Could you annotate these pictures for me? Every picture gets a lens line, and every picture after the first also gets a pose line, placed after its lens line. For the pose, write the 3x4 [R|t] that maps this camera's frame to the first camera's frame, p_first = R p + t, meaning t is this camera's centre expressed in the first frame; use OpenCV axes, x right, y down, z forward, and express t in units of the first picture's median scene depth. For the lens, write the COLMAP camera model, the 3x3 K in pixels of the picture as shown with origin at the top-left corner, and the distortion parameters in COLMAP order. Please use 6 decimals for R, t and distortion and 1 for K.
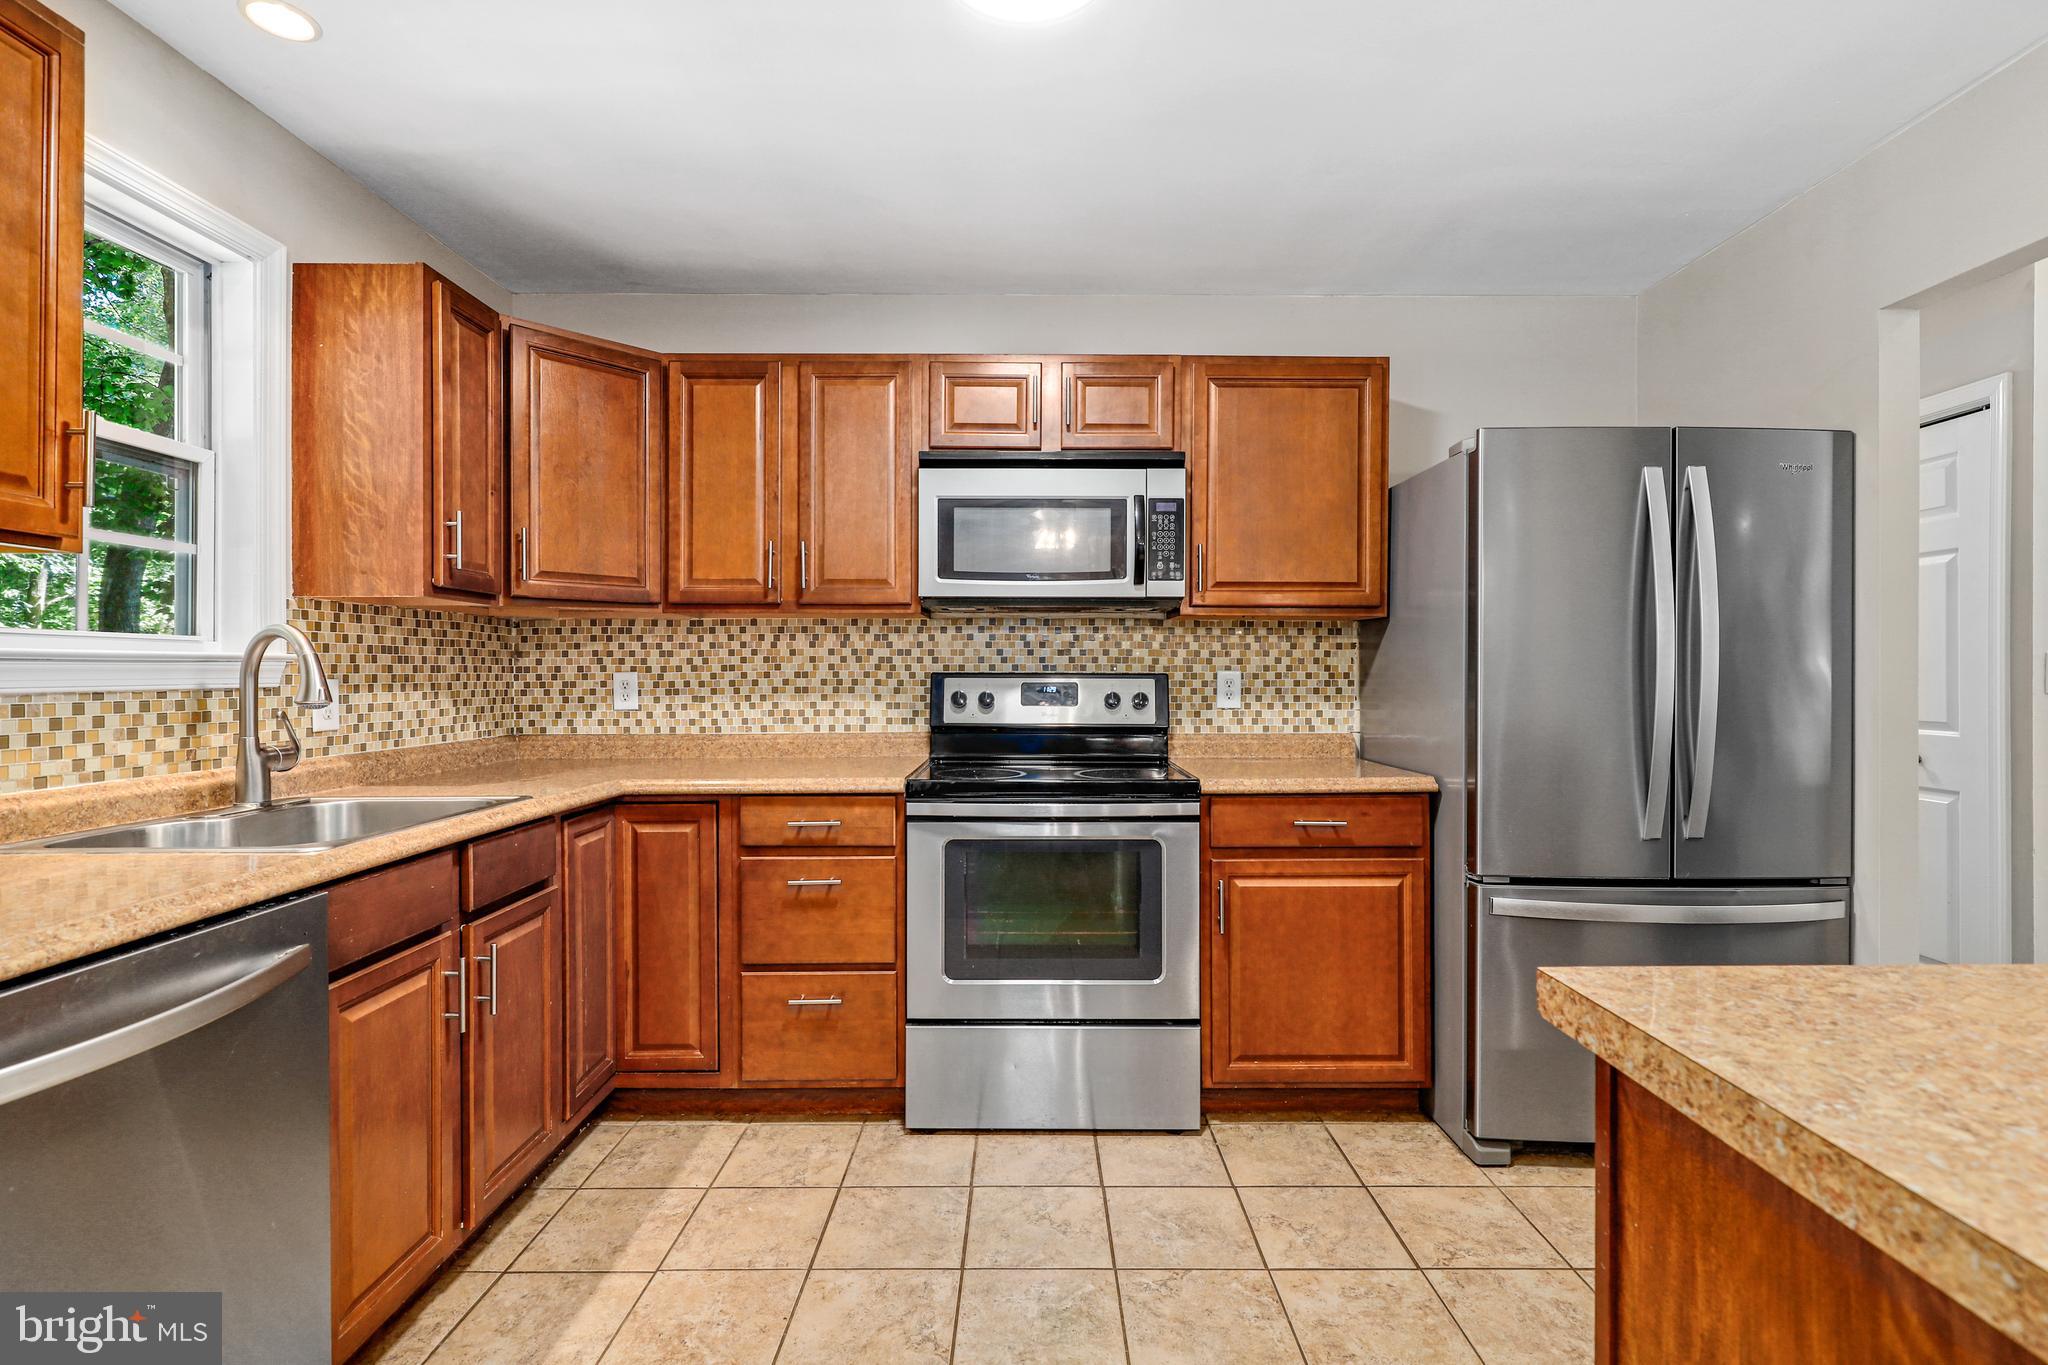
lens RADIAL K [[934.9, 0, 1030.7], [0, 934.9, 671.7], [0, 0, 1]] dist [0.000709, -0.000184]
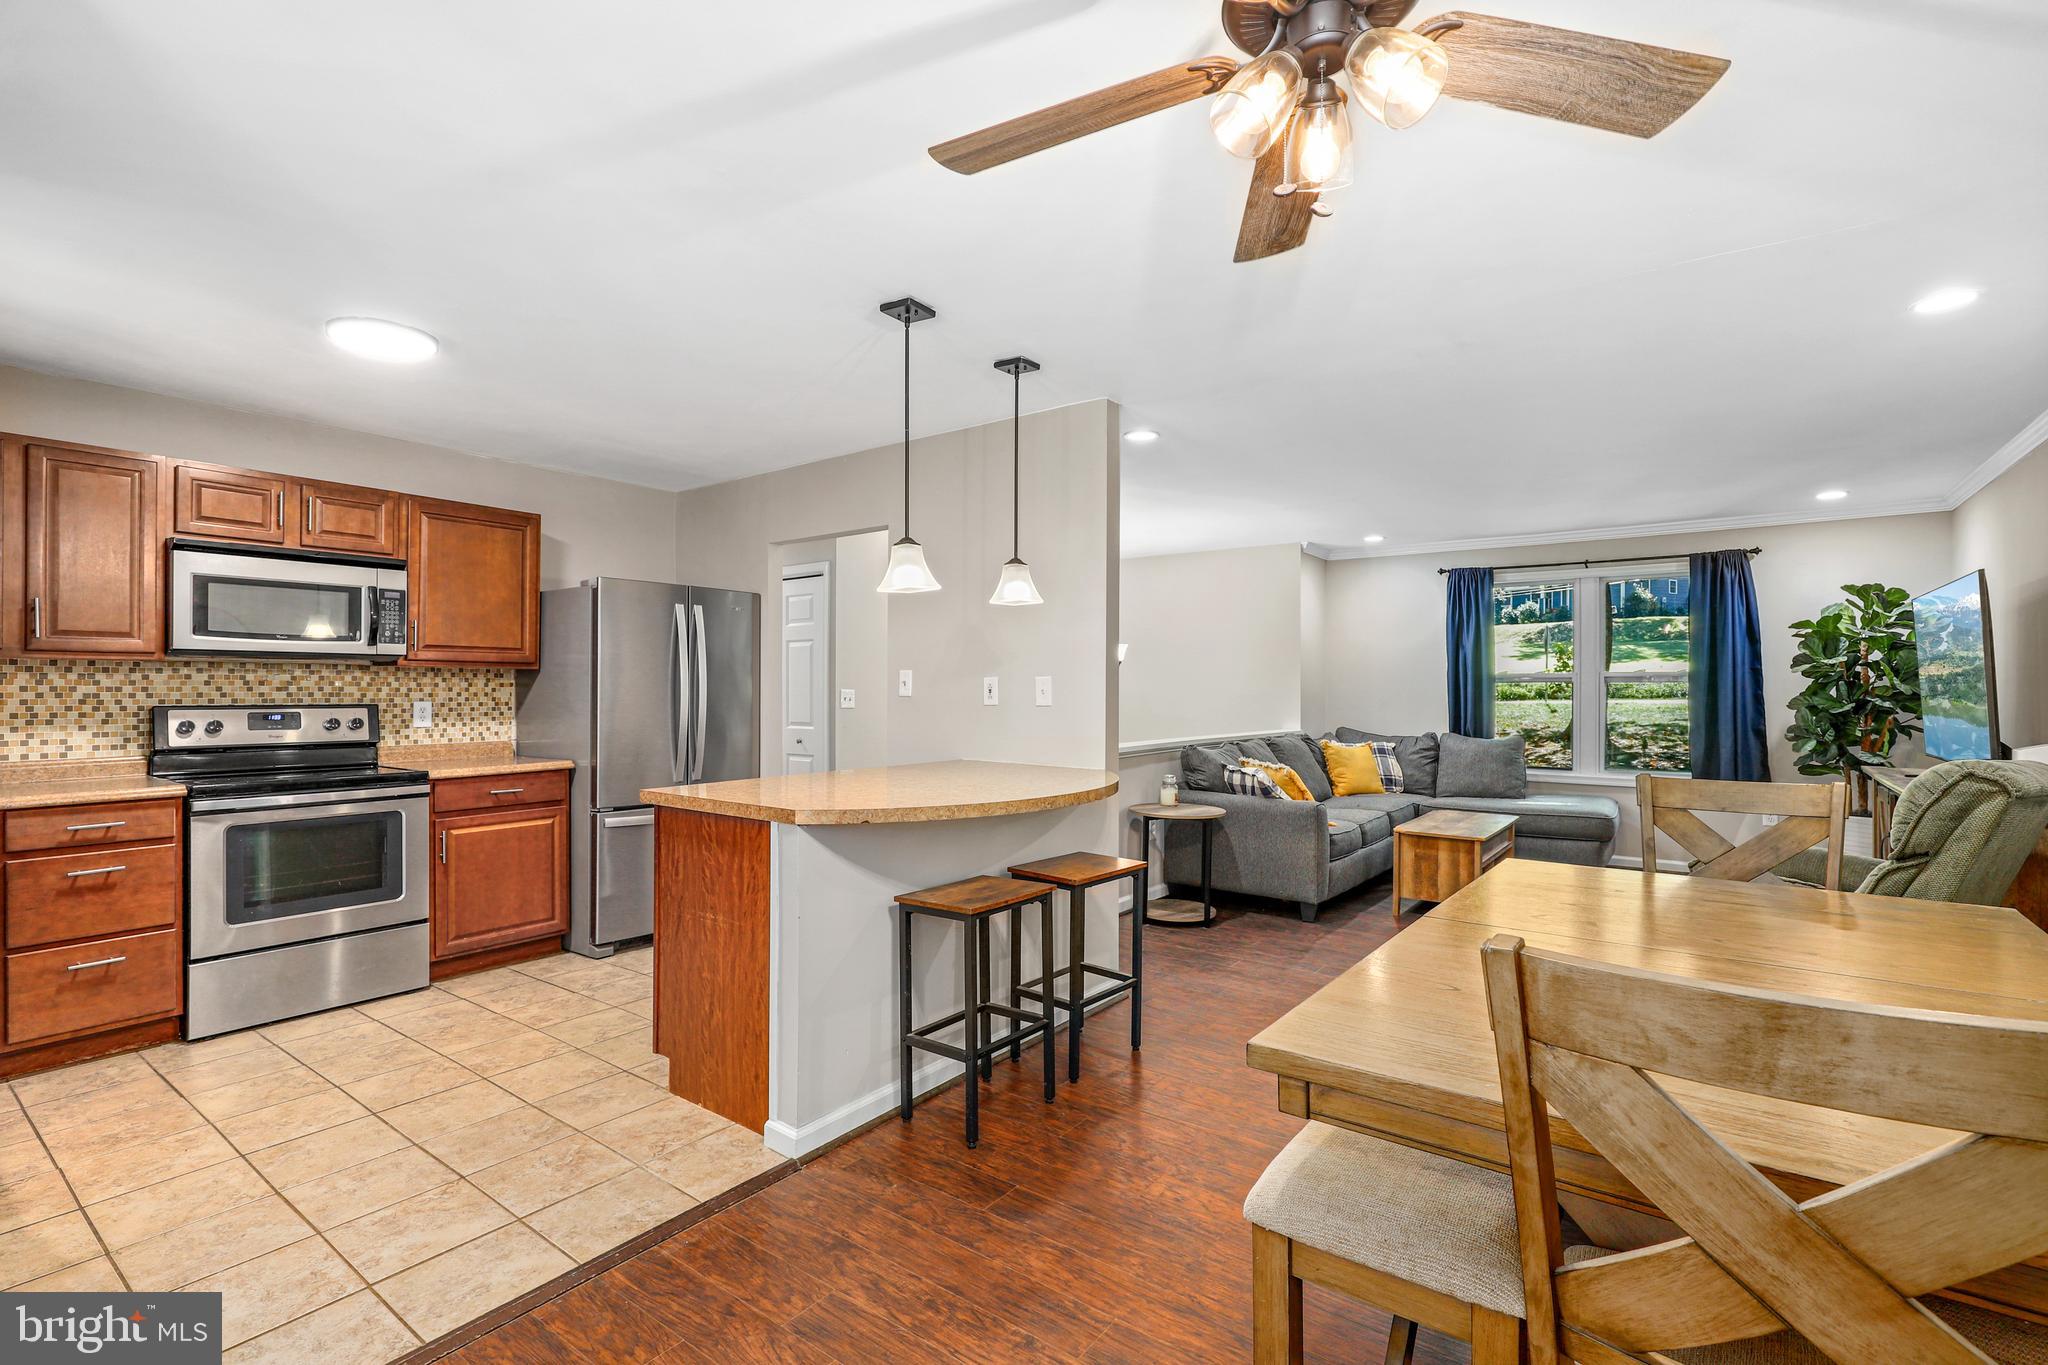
lens RADIAL K [[921.1, 0, 1033.1], [0, 921.1, 685.9], [0, 0, 1]] dist [-0.001230, -0.000427]
pose [[0.593519, 0.002342, 0.804816, -0.382243], [-0.000933, 0.999997, -0.002222, -0.023432], [-0.804819, 0.000568, 0.593520, -0.628135]]
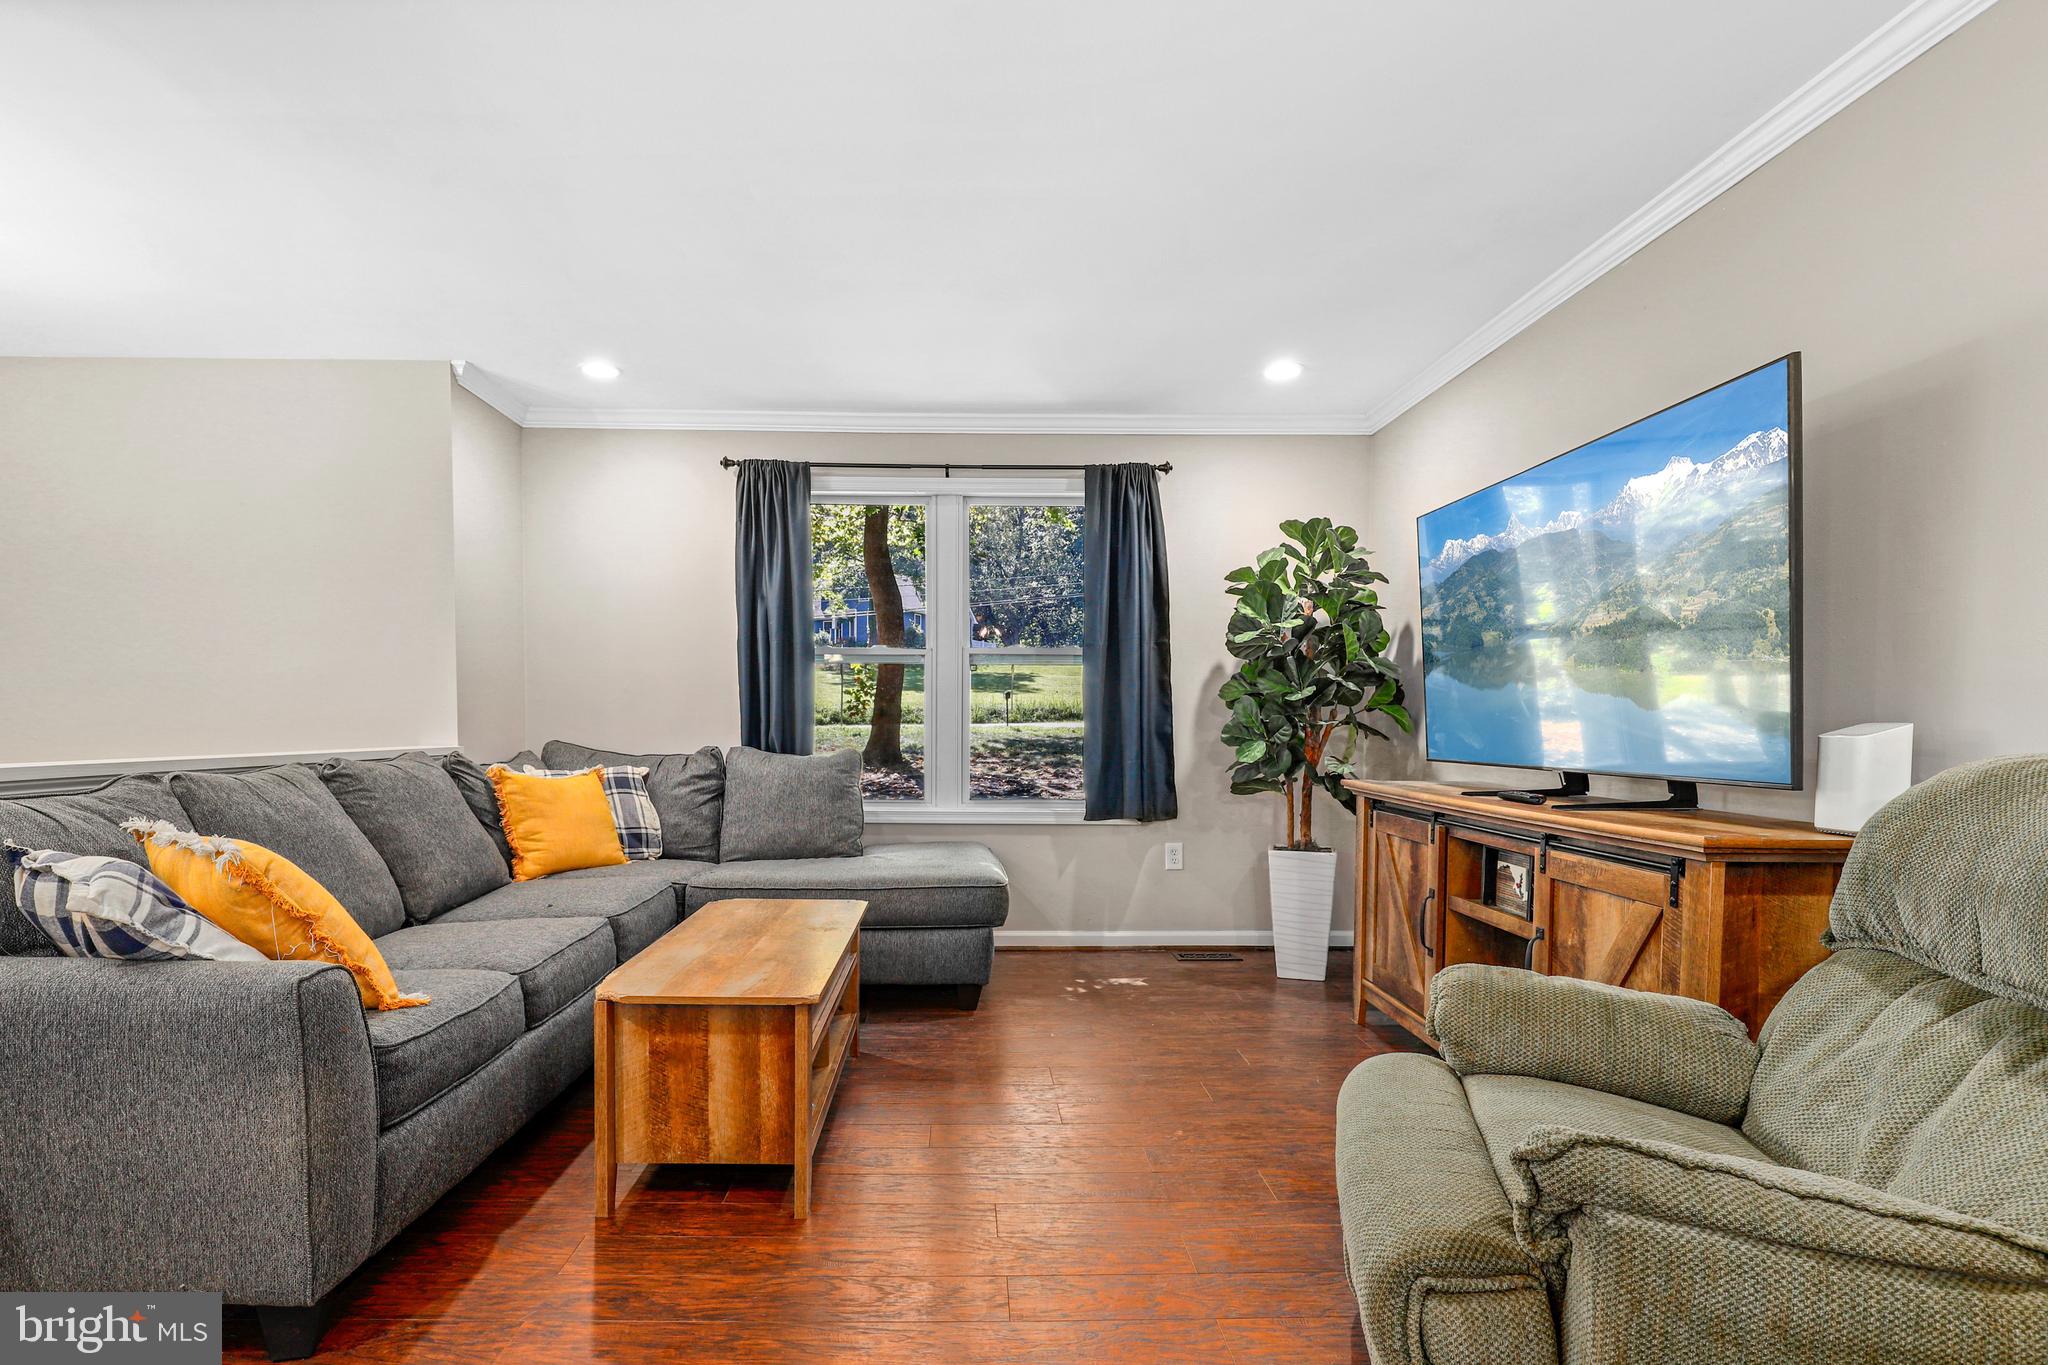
lens RADIAL K [[963.1, 0, 955.4], [0, 963.1, 760.3], [0, 0, 1]] dist [-0.000479, -0.000160]
pose [[0.001418, -0.042522, 0.999095, 0.763762], [-0.004301, 0.999086, 0.042528, 0.050944], [-0.999990, -0.004357, 0.001234, -0.395511]]
